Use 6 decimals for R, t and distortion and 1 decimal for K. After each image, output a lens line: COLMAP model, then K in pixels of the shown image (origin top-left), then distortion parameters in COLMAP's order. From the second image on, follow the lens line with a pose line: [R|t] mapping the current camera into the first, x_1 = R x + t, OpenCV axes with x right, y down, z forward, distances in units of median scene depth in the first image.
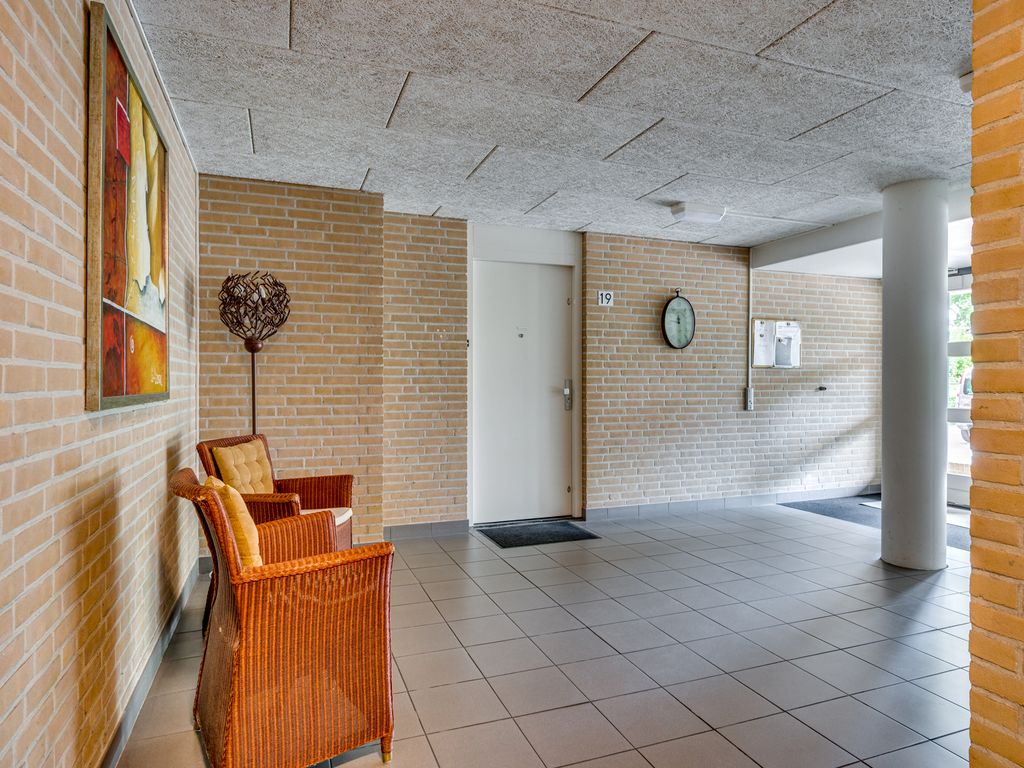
lens RADIAL K [[615.7, 0, 513.3], [0, 615.7, 385.4], [0, 0, 1]] dist [-0.000090, 0.000074]
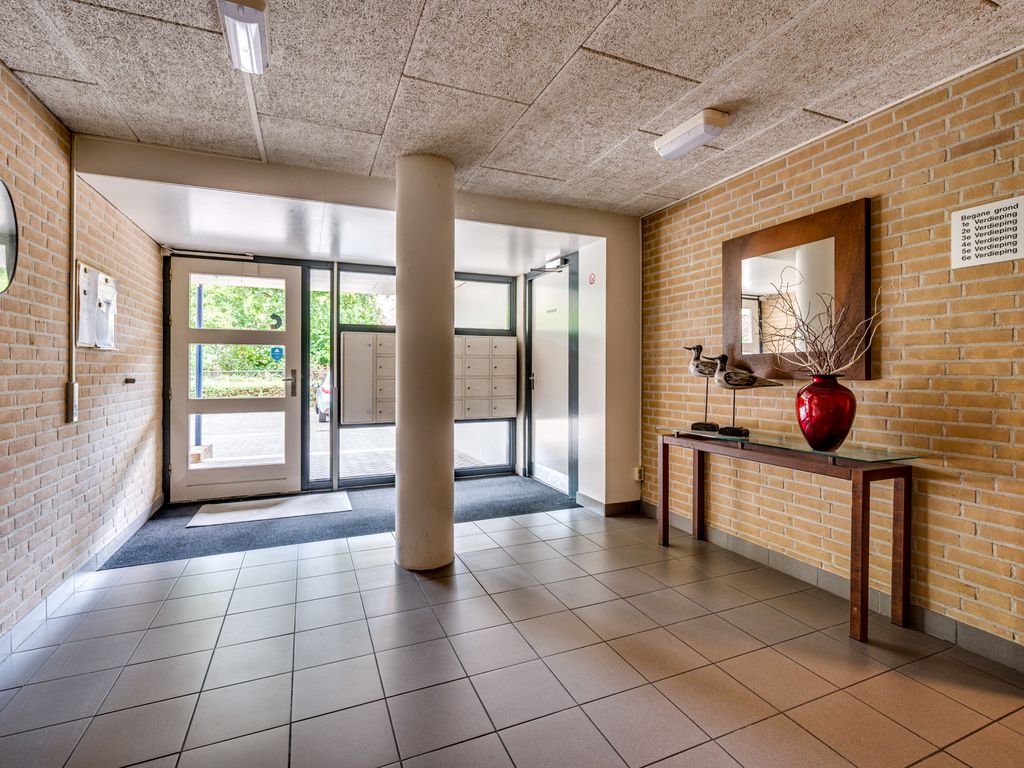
lens RADIAL K [[497.9, 0, 515.7], [0, 497.9, 375.3], [0, 0, 1]] dist [-0.004417, -0.000482]
pose [[-0.042969, -0.009822, 0.999028, -0.082628], [0.002977, 0.999946, 0.009959, -0.005913], [-0.999072, 0.003402, -0.042937, 0.619114]]
